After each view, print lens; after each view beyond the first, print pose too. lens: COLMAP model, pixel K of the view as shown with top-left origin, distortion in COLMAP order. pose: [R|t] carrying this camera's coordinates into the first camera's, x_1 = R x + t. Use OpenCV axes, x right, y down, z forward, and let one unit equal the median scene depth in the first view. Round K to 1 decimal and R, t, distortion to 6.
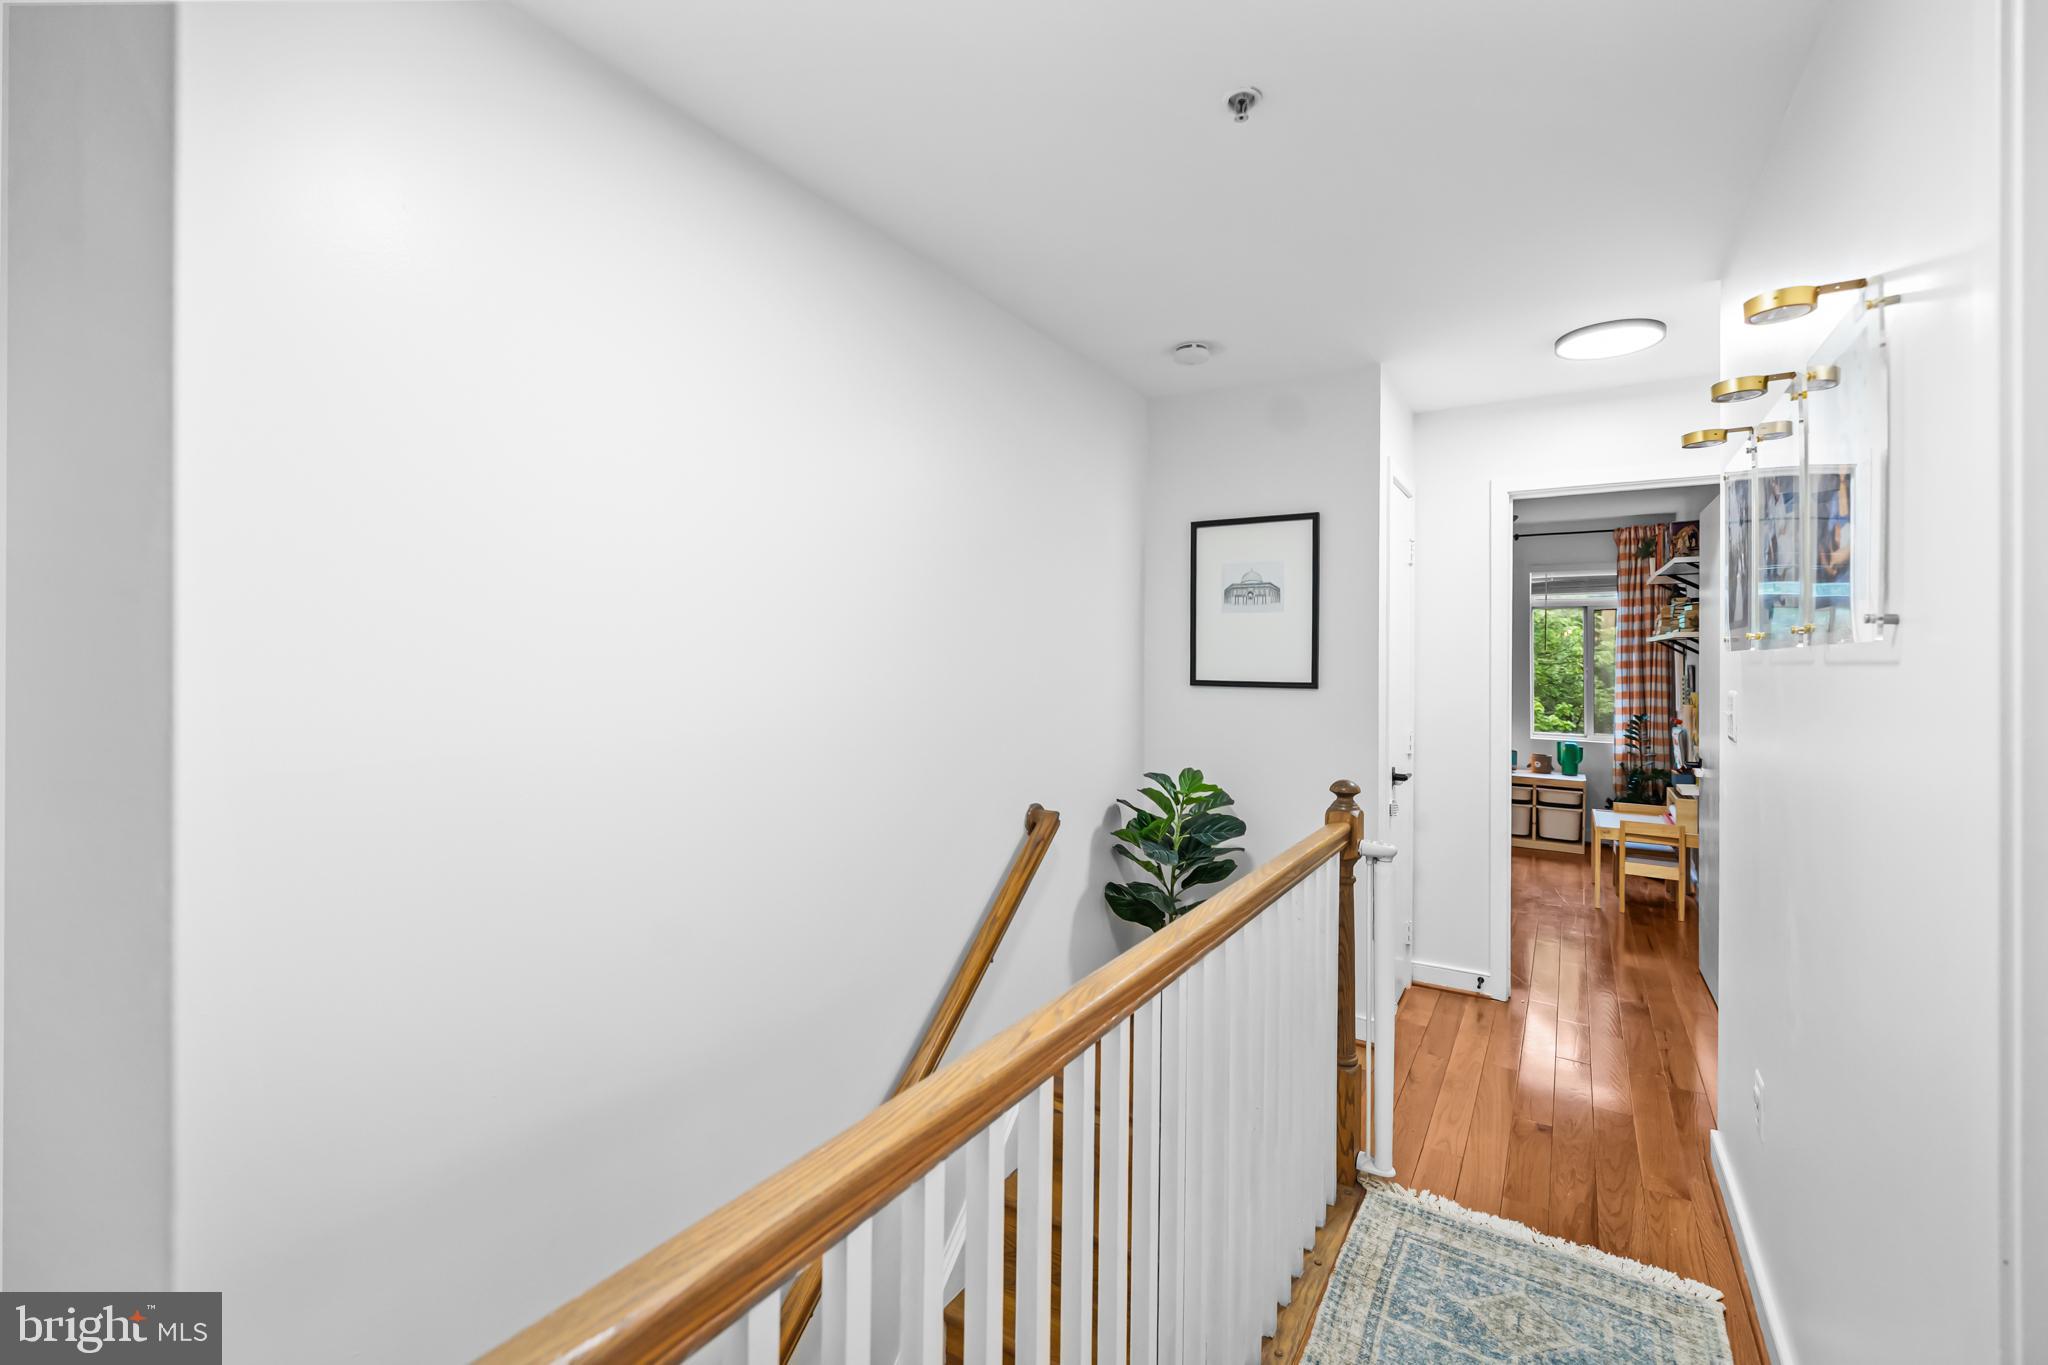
lens RADIAL K [[870.6, 0, 1035.9], [0, 870.6, 650.4], [0, 0, 1]] dist [0.004116, -0.003484]
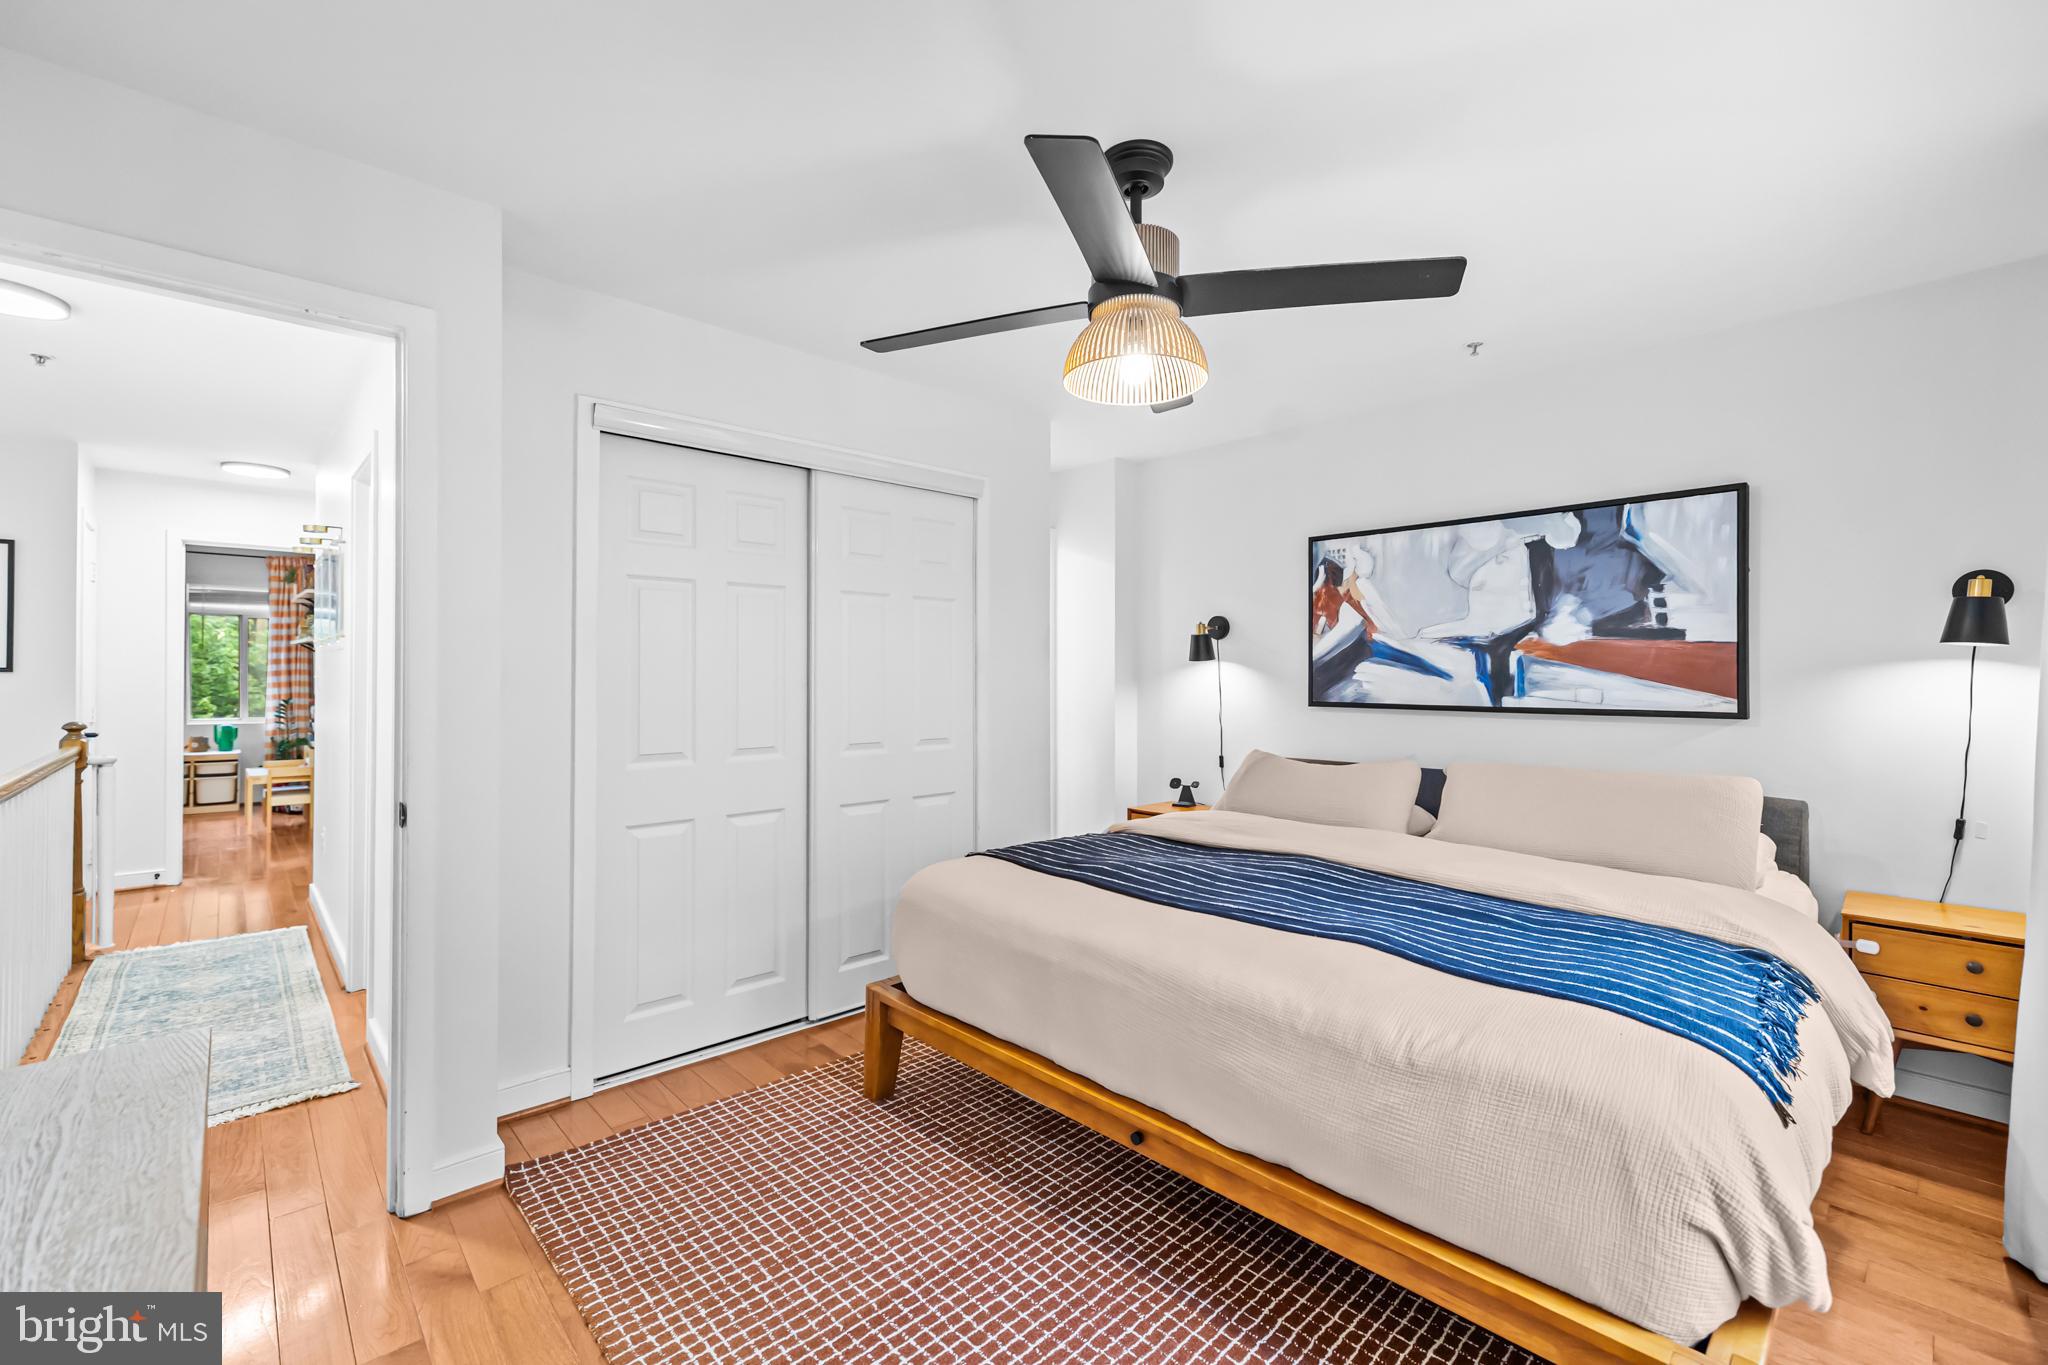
lens RADIAL K [[870.6, 0, 1024.4], [0, 870.6, 666.5], [0, 0, 1]] dist [0.004116, -0.003484]
pose [[0.272170, -0.002722, 0.962245, -0.276612], [-0.007715, 0.999958, 0.005011, 0.008697], [-0.962218, -0.008788, 0.272137, -0.438967]]
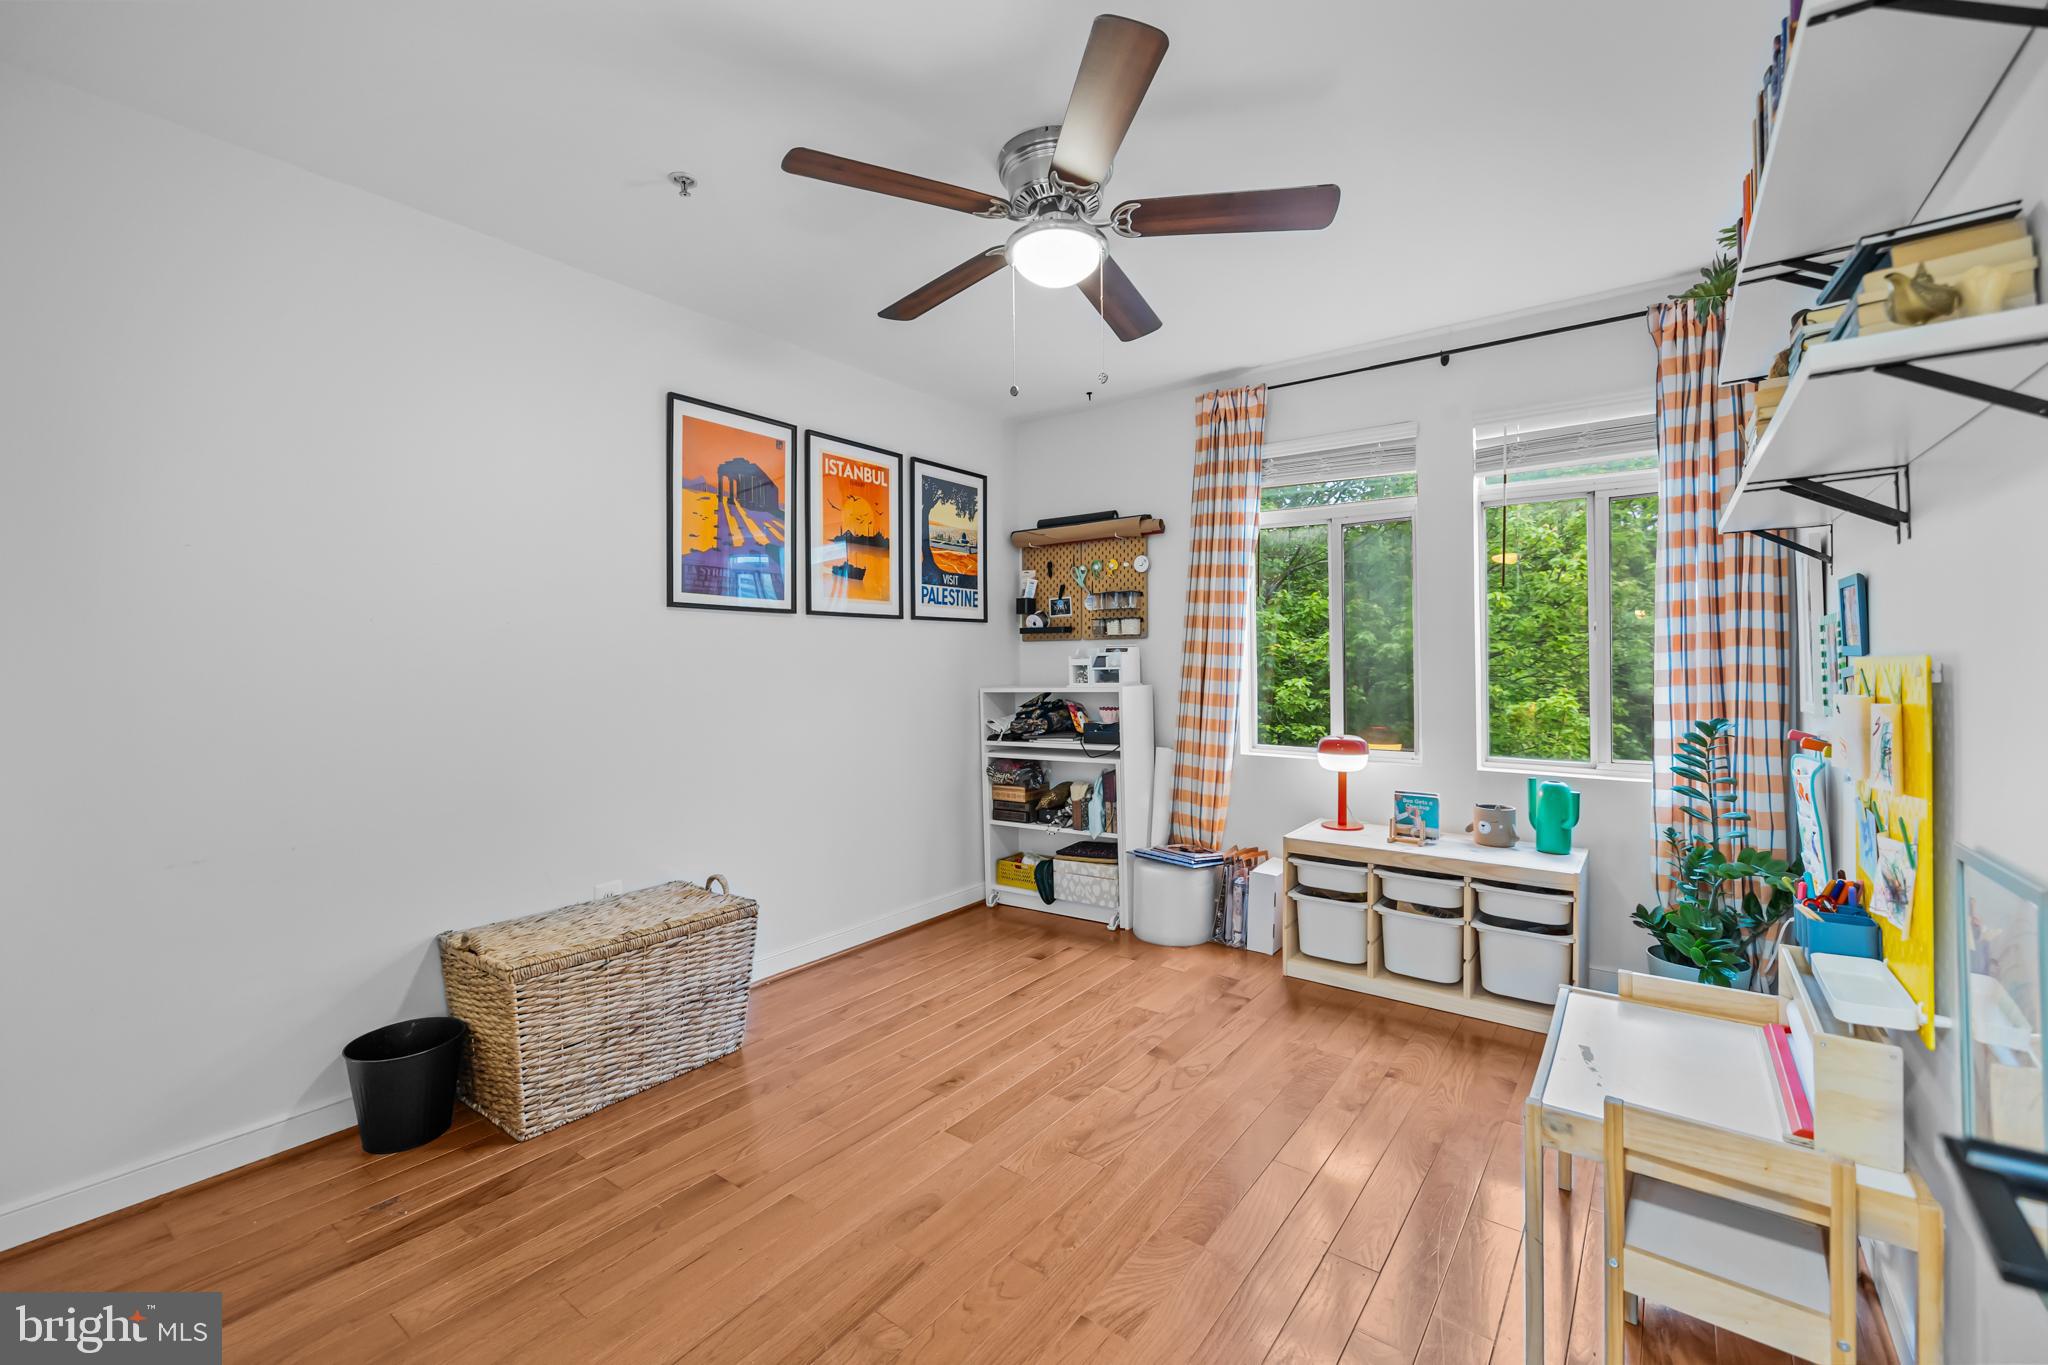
lens RADIAL K [[870.6, 0, 1023.2], [0, 870.6, 664.2], [0, 0, 1]] dist [0.004116, -0.003484]
pose [[0.996392, -0.015832, -0.083386, 0.385476], [0.016714, 0.999811, 0.009892, 0.035362], [0.083214, -0.011250, 0.996468, 0.535265]]
